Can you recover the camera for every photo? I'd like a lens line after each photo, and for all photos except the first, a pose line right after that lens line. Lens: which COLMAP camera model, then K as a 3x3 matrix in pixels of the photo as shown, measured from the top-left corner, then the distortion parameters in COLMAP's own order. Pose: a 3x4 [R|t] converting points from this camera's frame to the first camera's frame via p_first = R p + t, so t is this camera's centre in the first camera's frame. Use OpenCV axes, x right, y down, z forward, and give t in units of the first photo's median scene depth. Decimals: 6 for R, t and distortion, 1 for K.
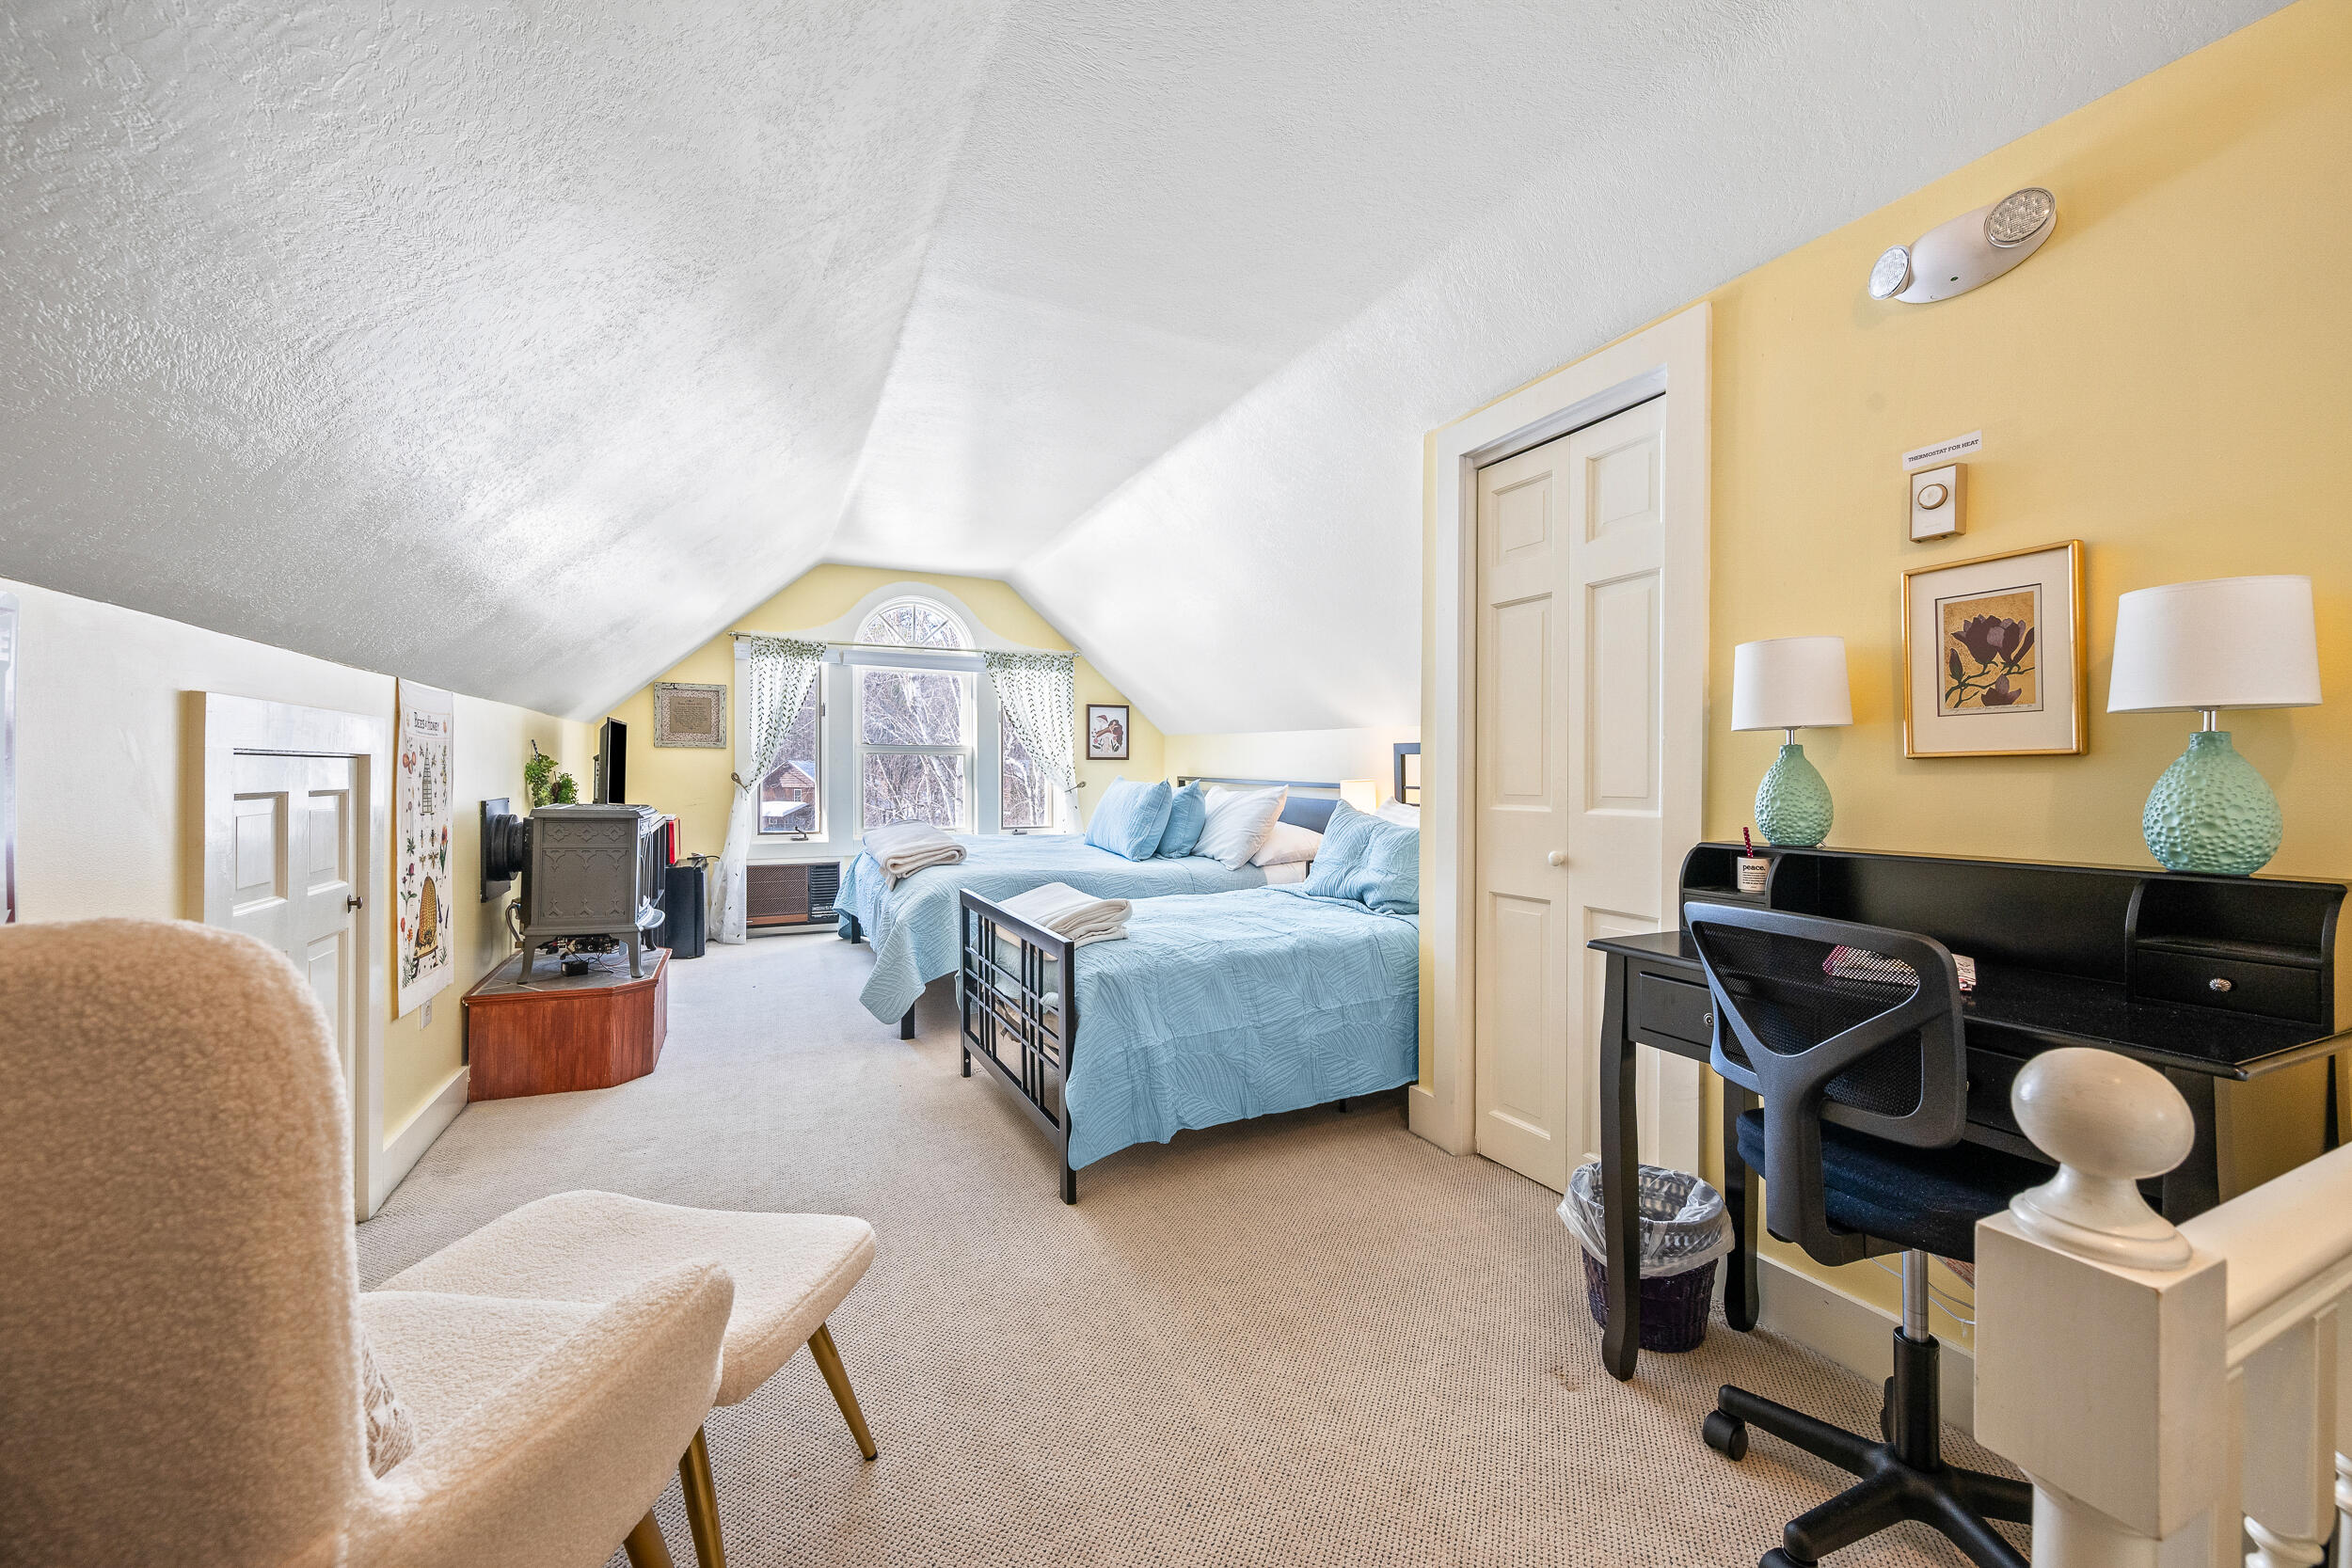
lens RADIAL K [[928.3, 0, 1186.6], [0, 928.3, 779.7], [0, 0, 1]] dist [-0.000138, 0.000256]
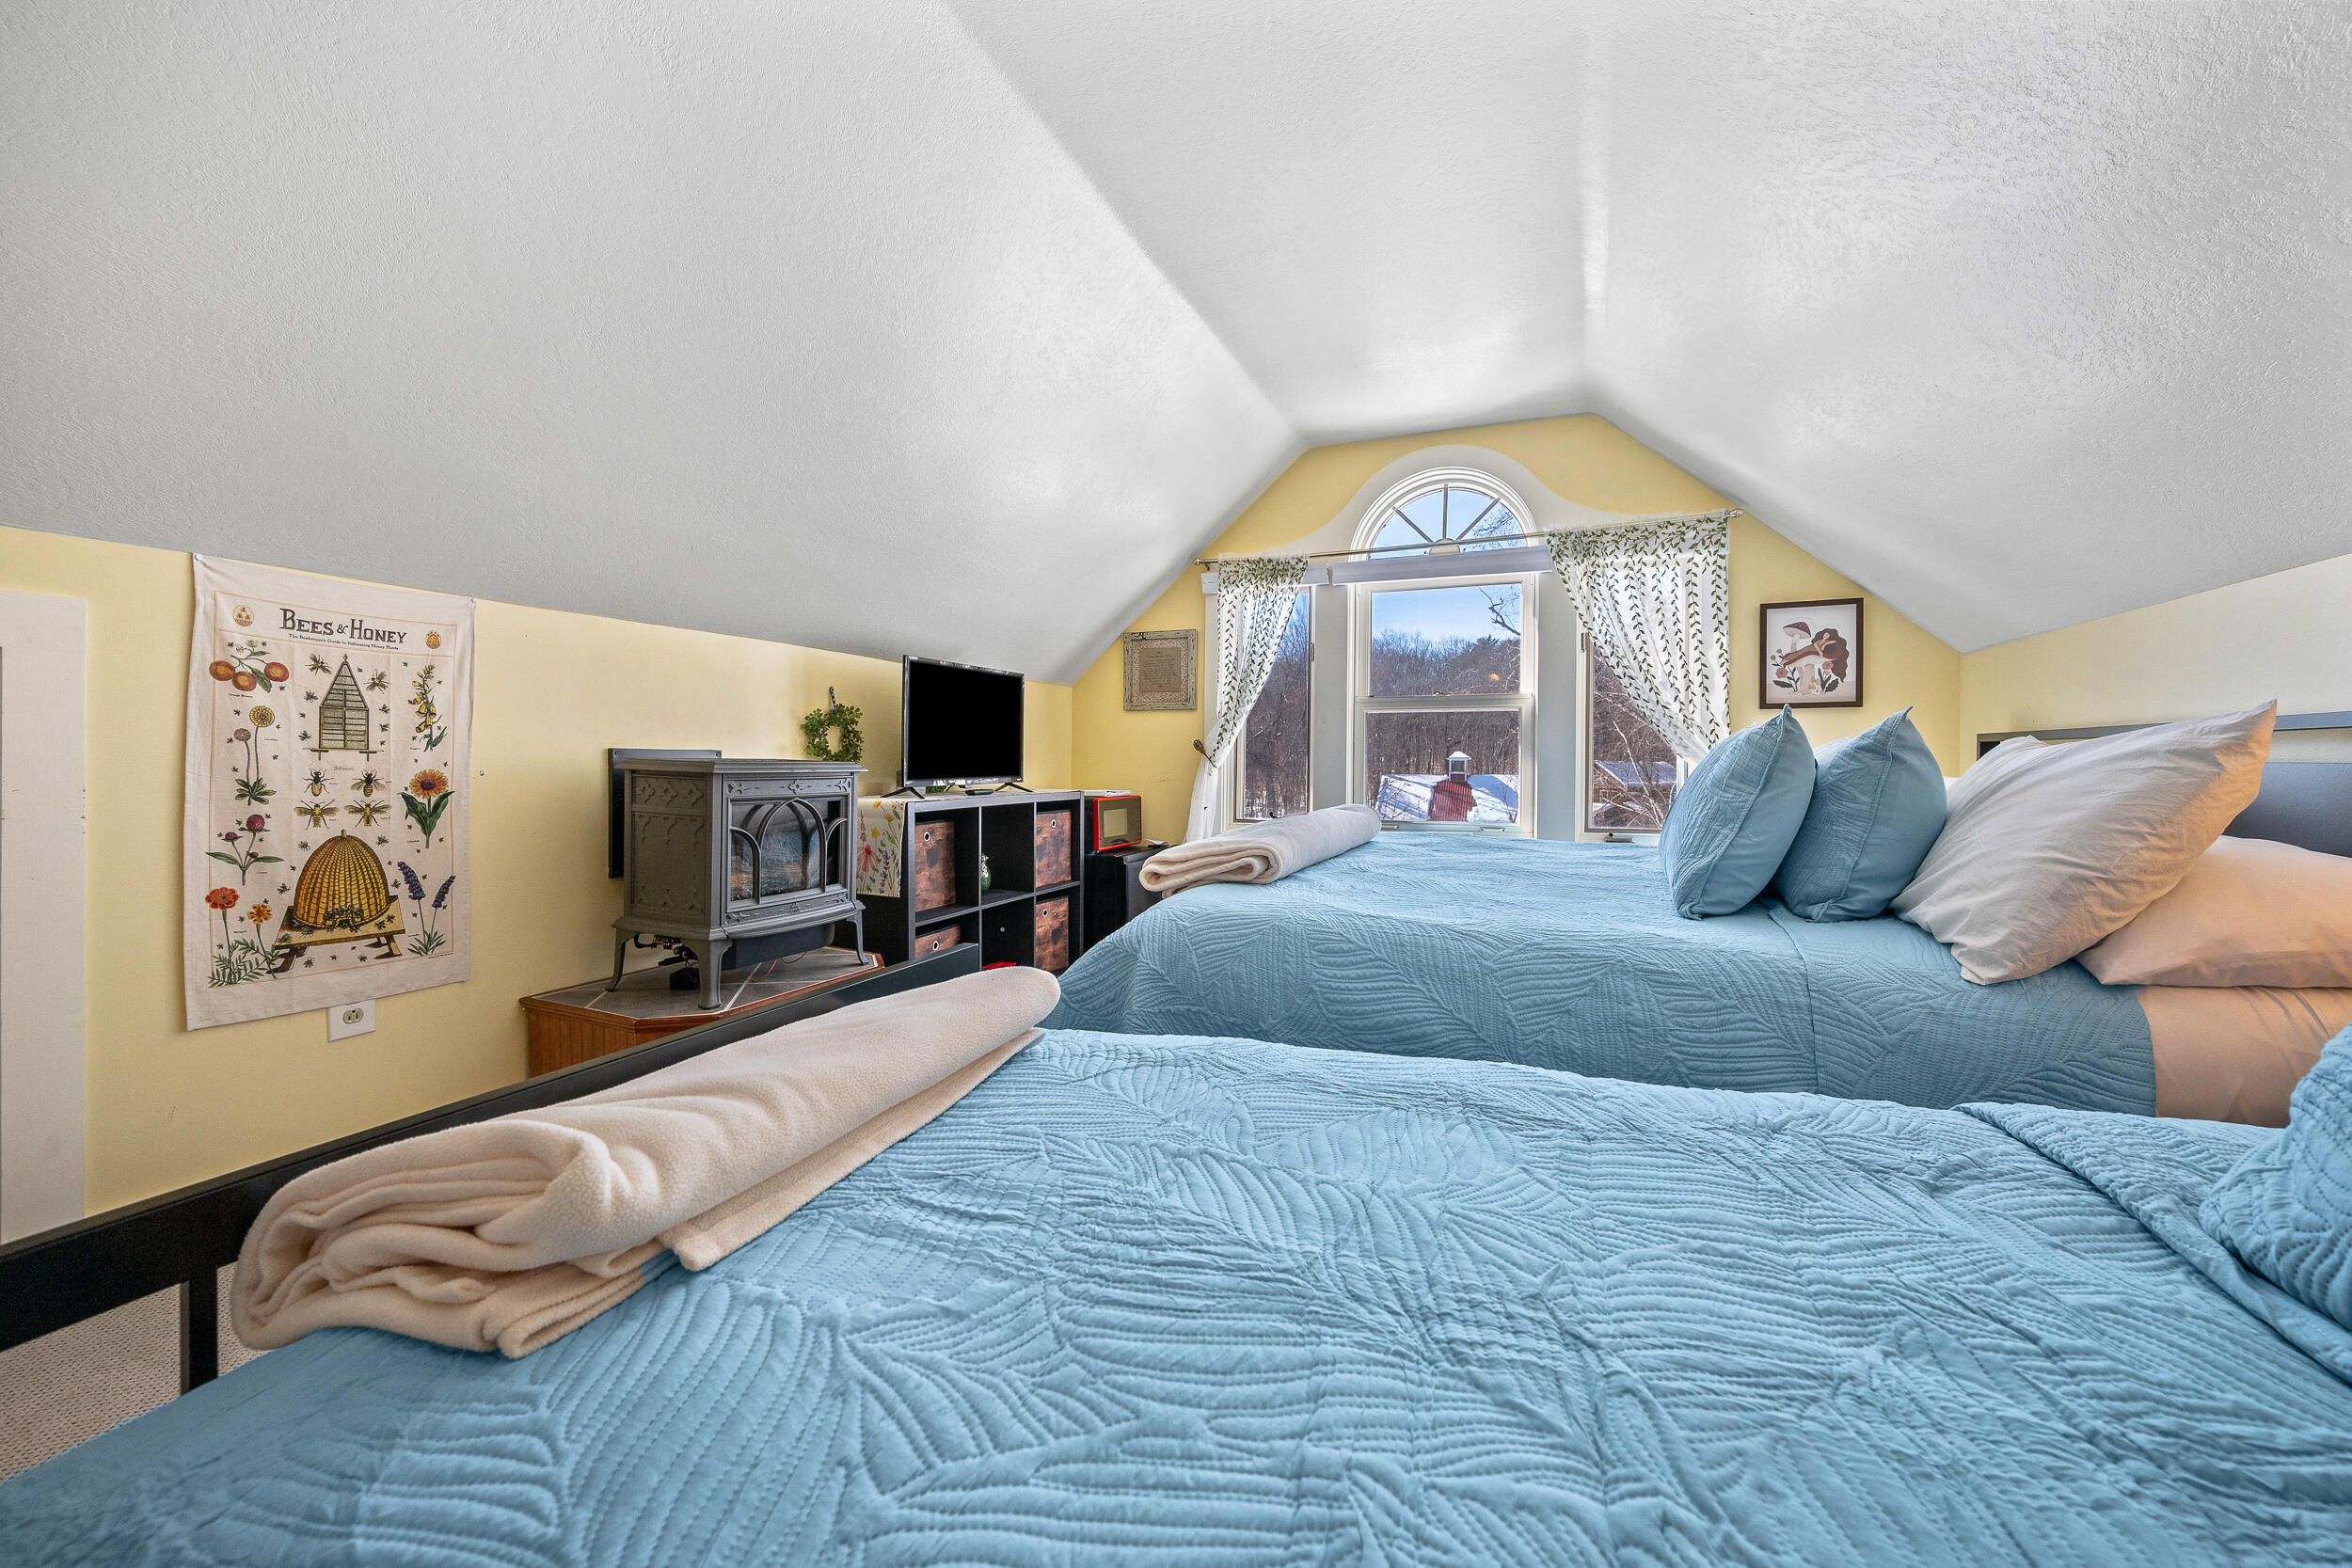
lens RADIAL K [[928.3, 0, 1164.5], [0, 928.3, 778.4], [0, 0, 1]] dist [-0.000138, 0.000256]
pose [[0.661322, 0.006428, -0.750075, 0.098536], [-0.008645, 0.999962, 0.000948, 0.030777], [0.750052, 0.005857, 0.661353, 0.582330]]
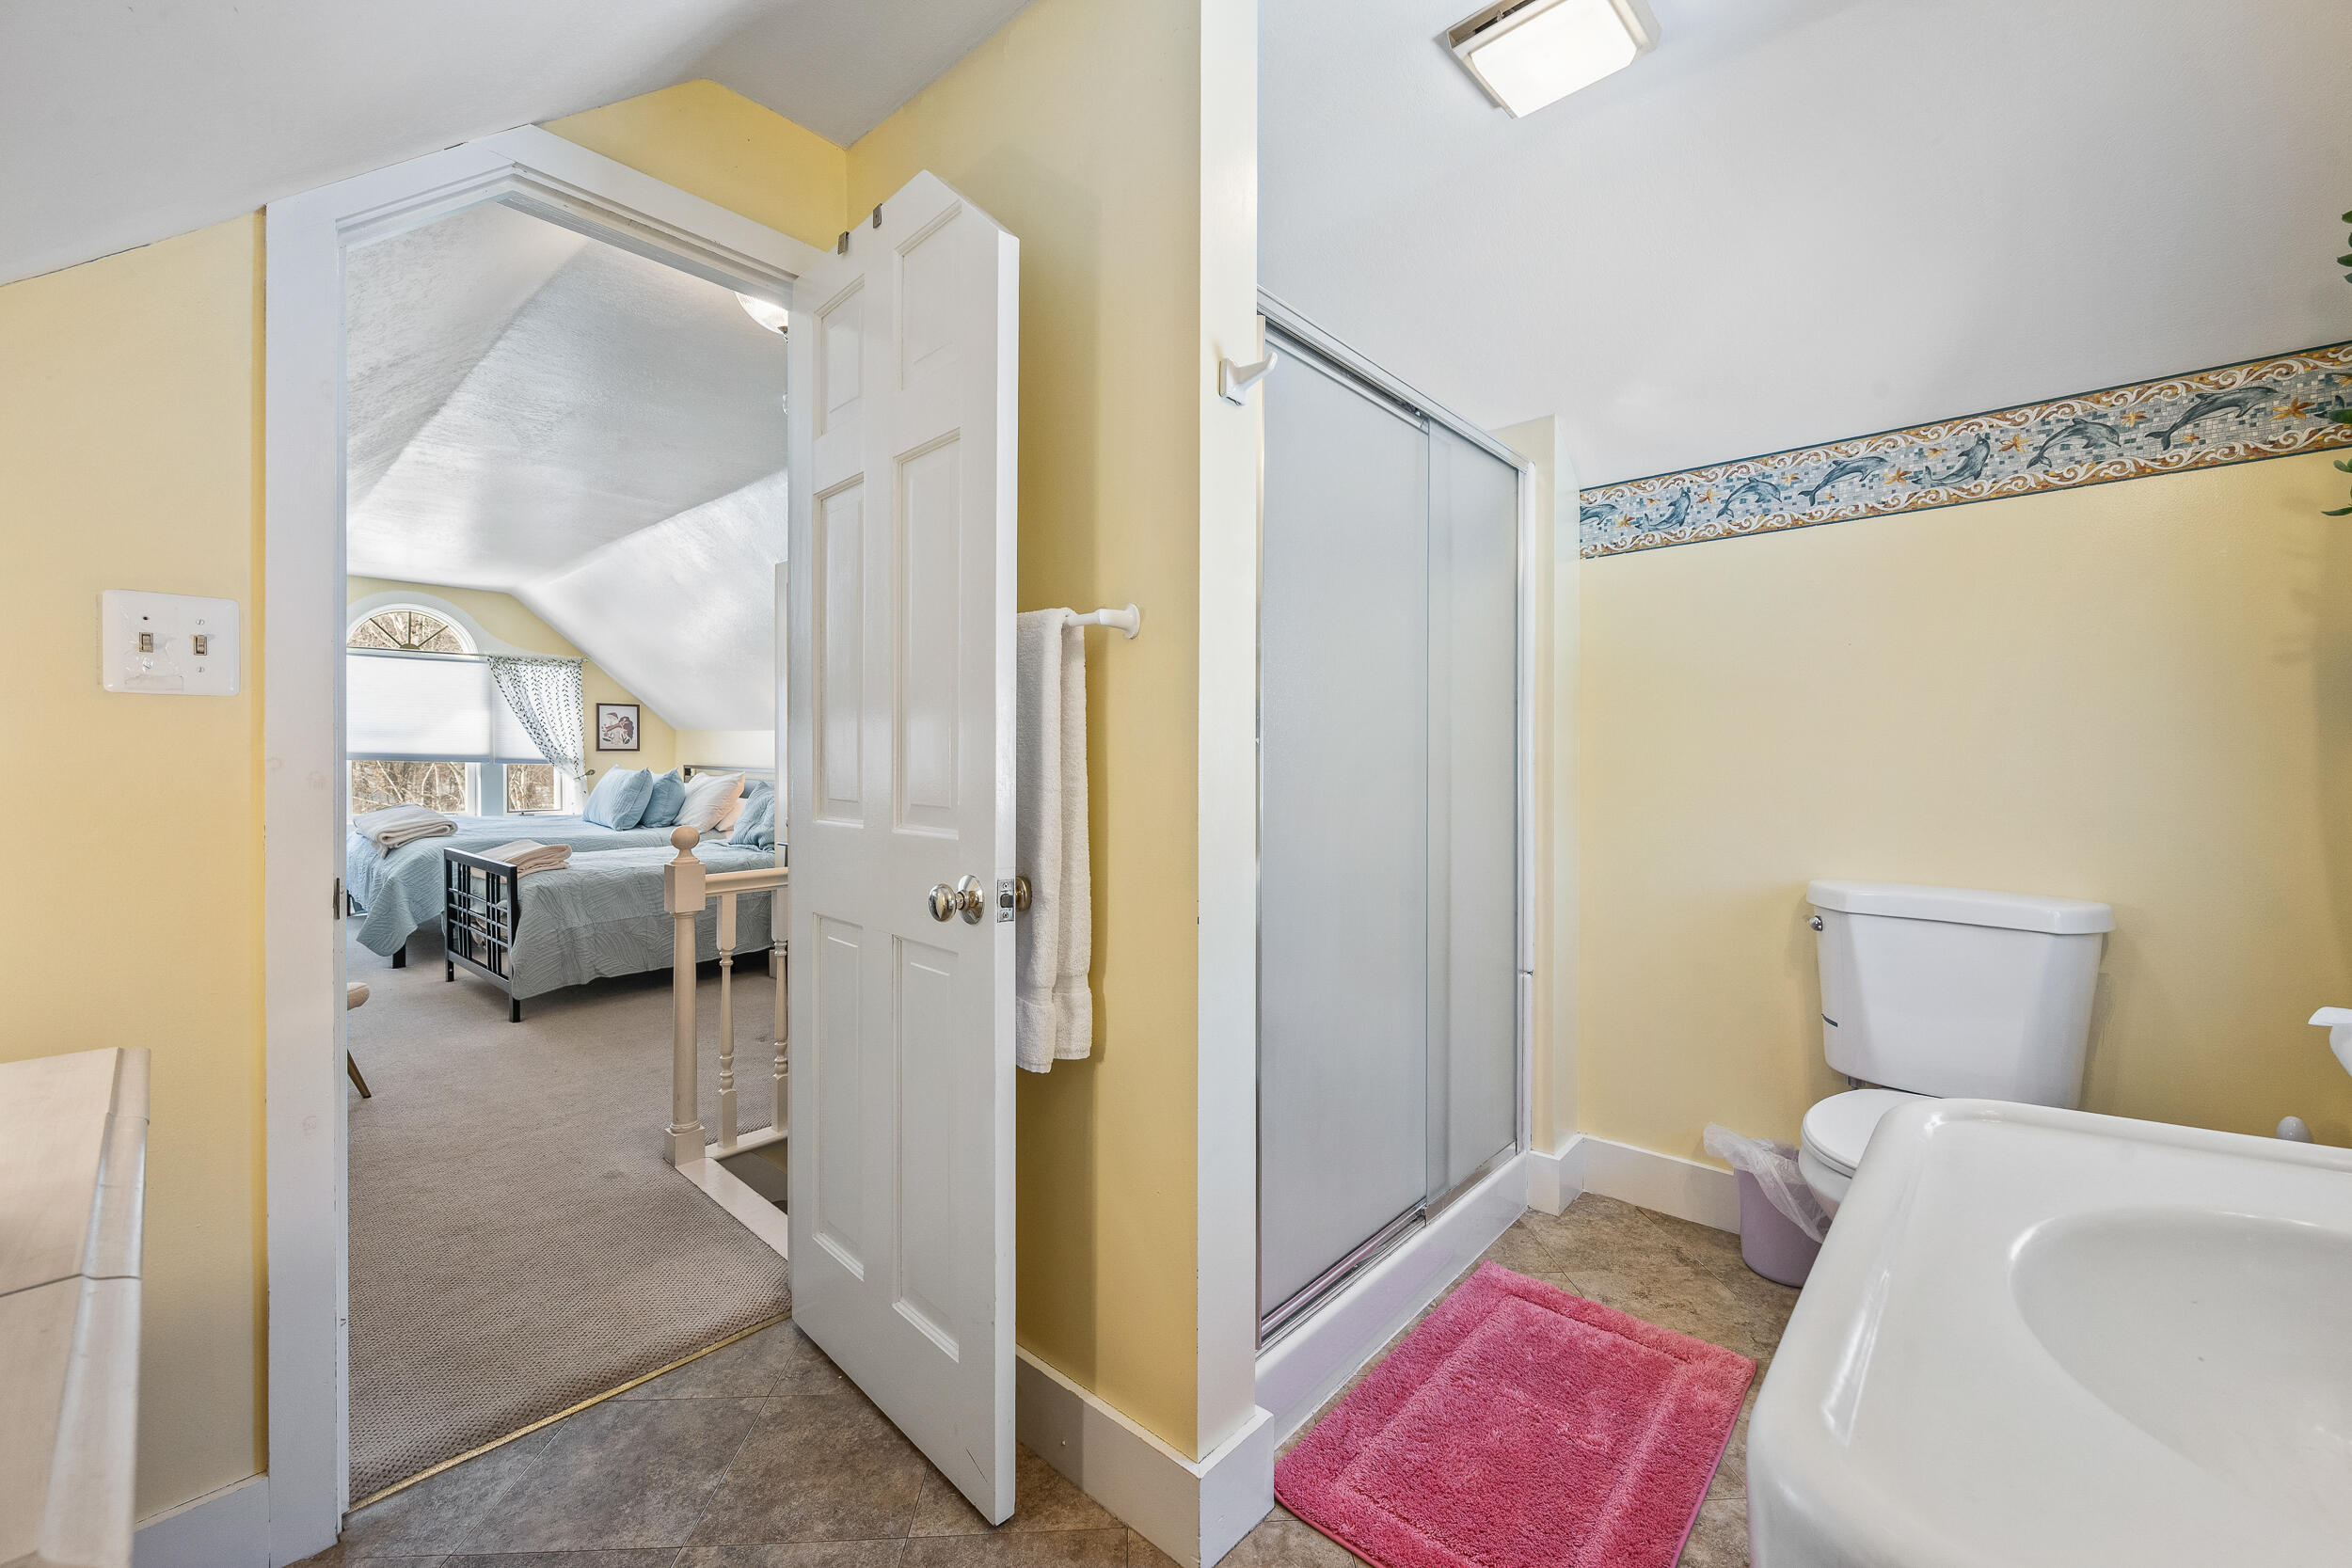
lens RADIAL K [[928.3, 0, 1191.7], [0, 928.3, 763.4], [0, 0, 1]] dist [-0.000138, 0.000256]
pose [[0.919640, -0.005566, 0.392724, 0.180469], [0.005687, 0.999983, 0.000855, -0.003909], [-0.392722, 0.001447, 0.919656, -0.540780]]
